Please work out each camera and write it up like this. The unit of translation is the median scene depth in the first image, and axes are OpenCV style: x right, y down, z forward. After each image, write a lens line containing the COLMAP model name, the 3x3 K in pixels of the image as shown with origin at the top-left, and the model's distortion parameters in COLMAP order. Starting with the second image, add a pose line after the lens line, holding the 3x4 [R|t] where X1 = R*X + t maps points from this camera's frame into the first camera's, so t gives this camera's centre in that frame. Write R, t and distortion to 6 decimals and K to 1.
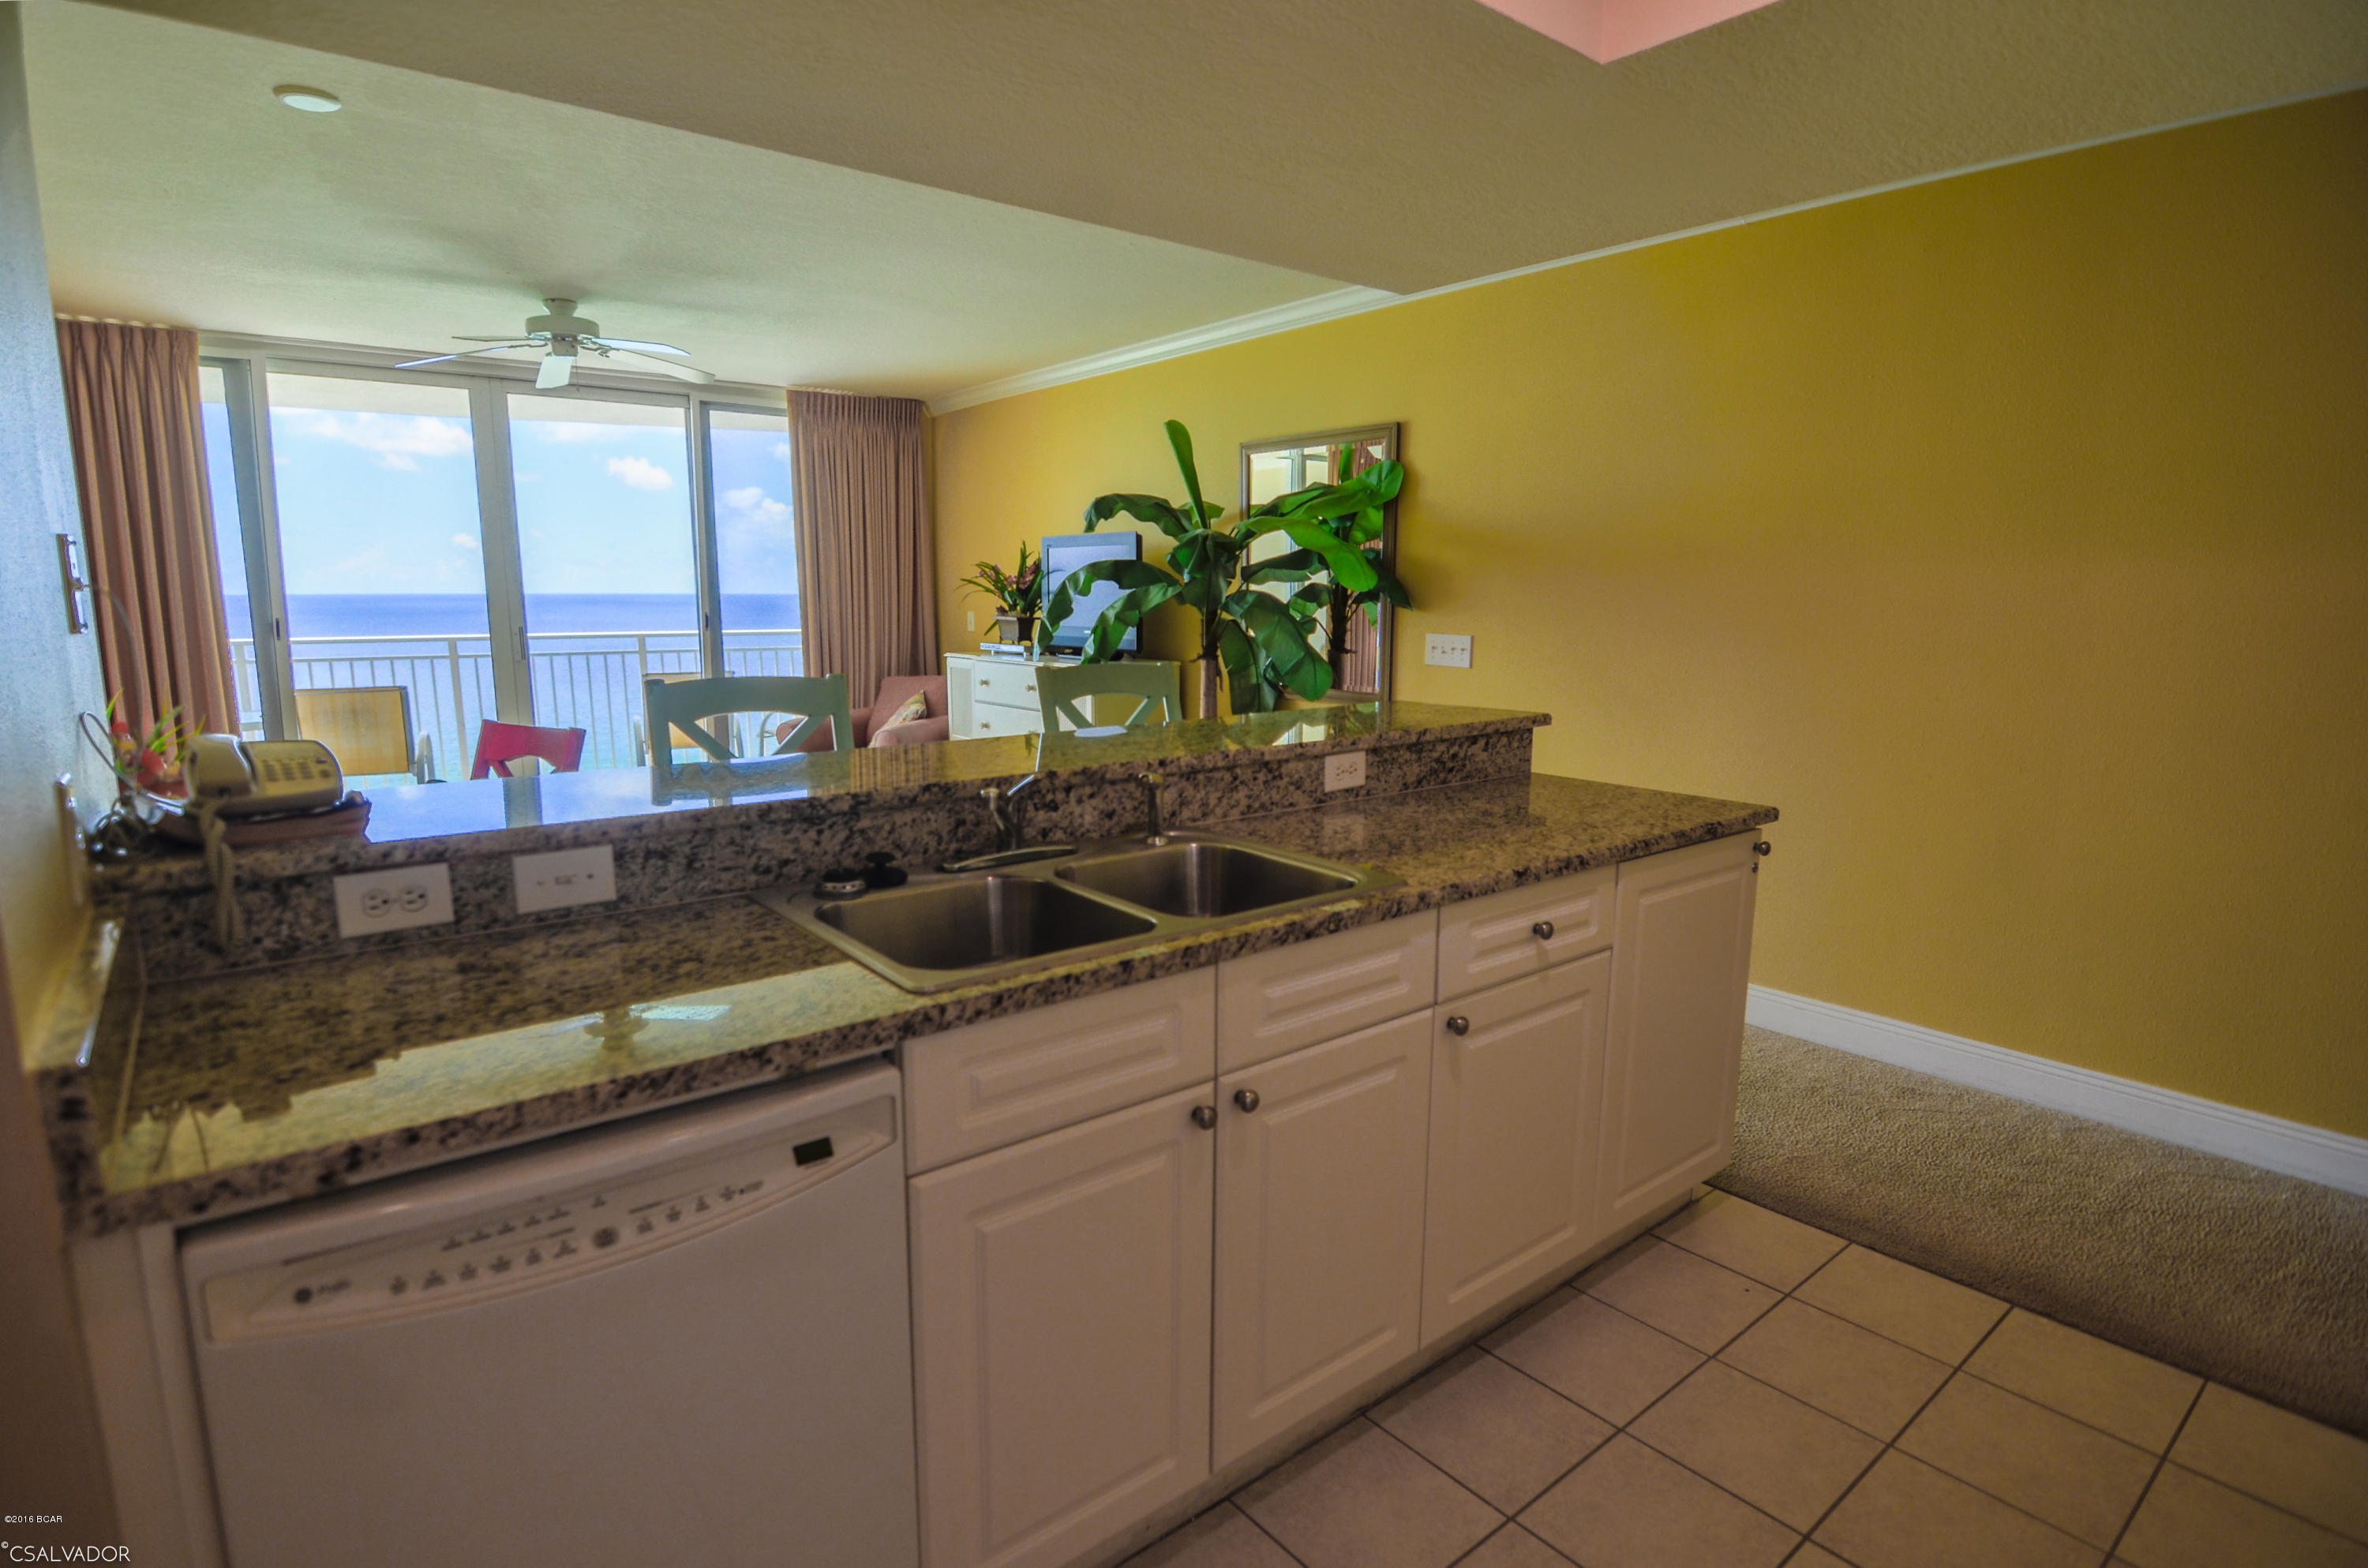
lens RADIAL K [[1180.2, 0, 1184.0], [0, 1180.2, 784.0], [0, 0, 1]] dist [-0.025470, 0.000288]
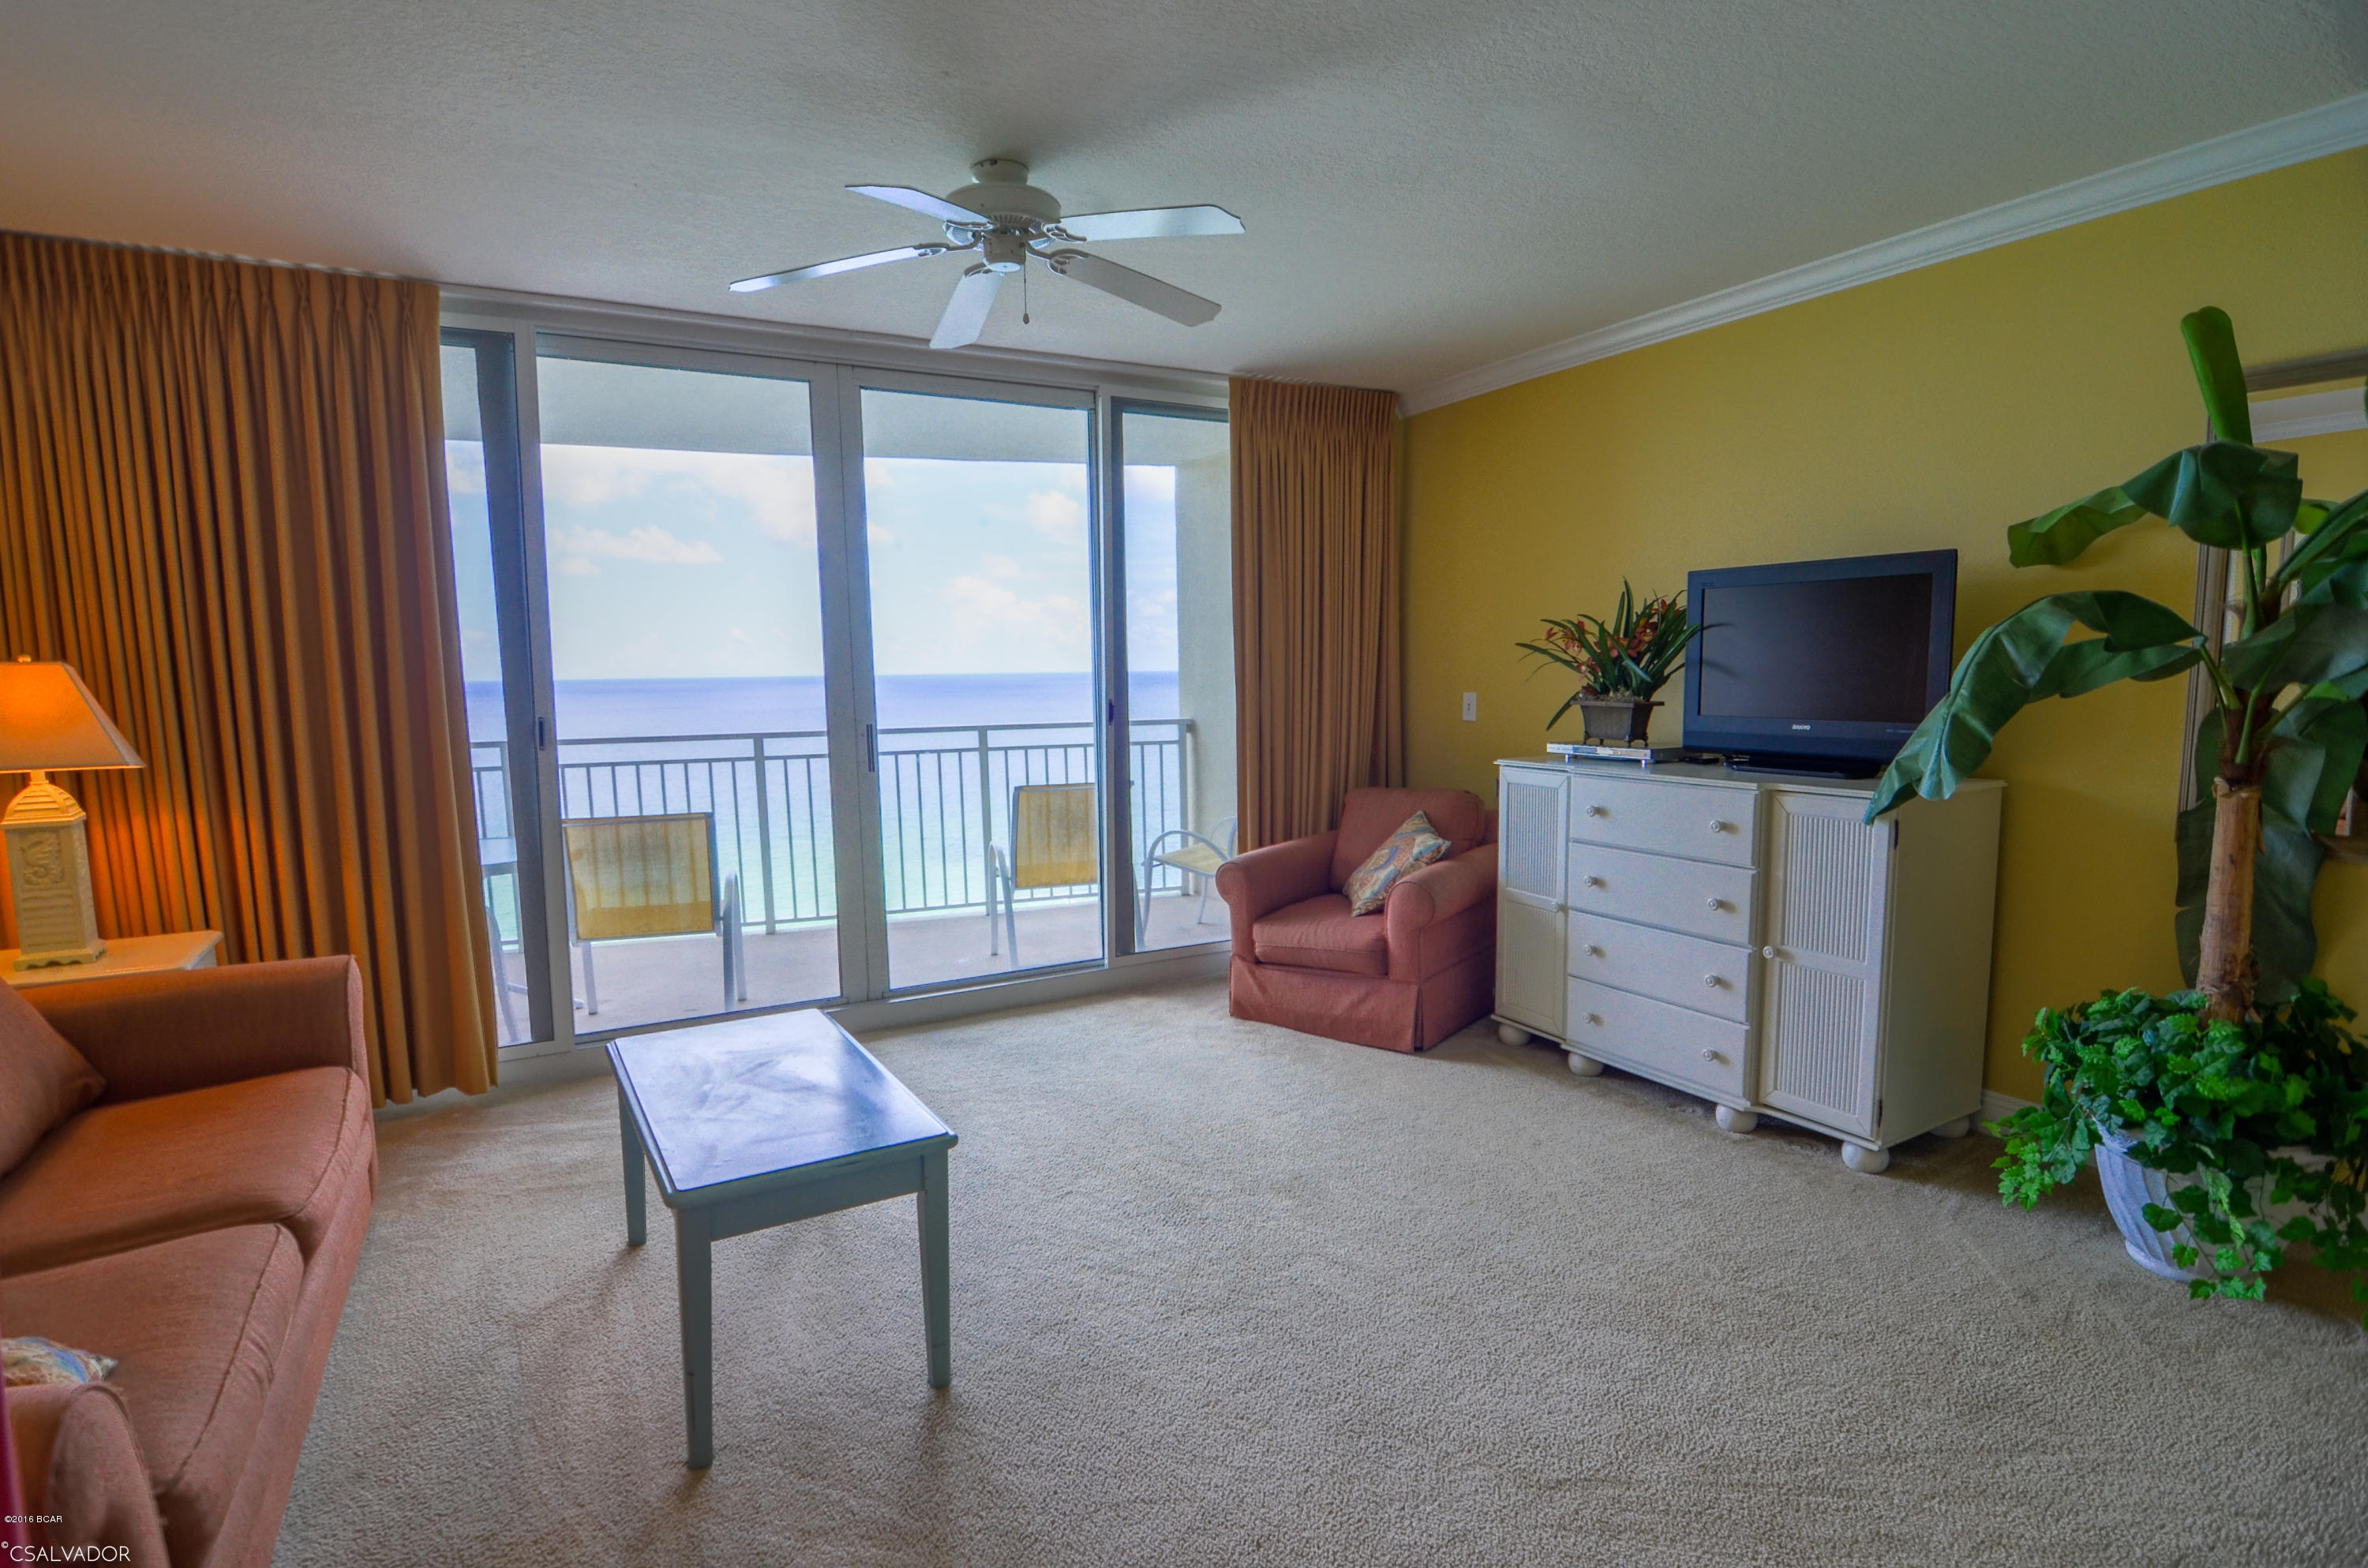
lens RADIAL K [[1162.1, 0, 1189.0], [0, 1162.1, 801.6], [0, 0, 1]] dist [-0.001035, -0.021180]
pose [[0.985024, -0.000023, -0.172415, -0.272747], [-0.007692, 0.998999, -0.044077, -0.062799], [0.172243, 0.044743, 0.984038, 0.373472]]
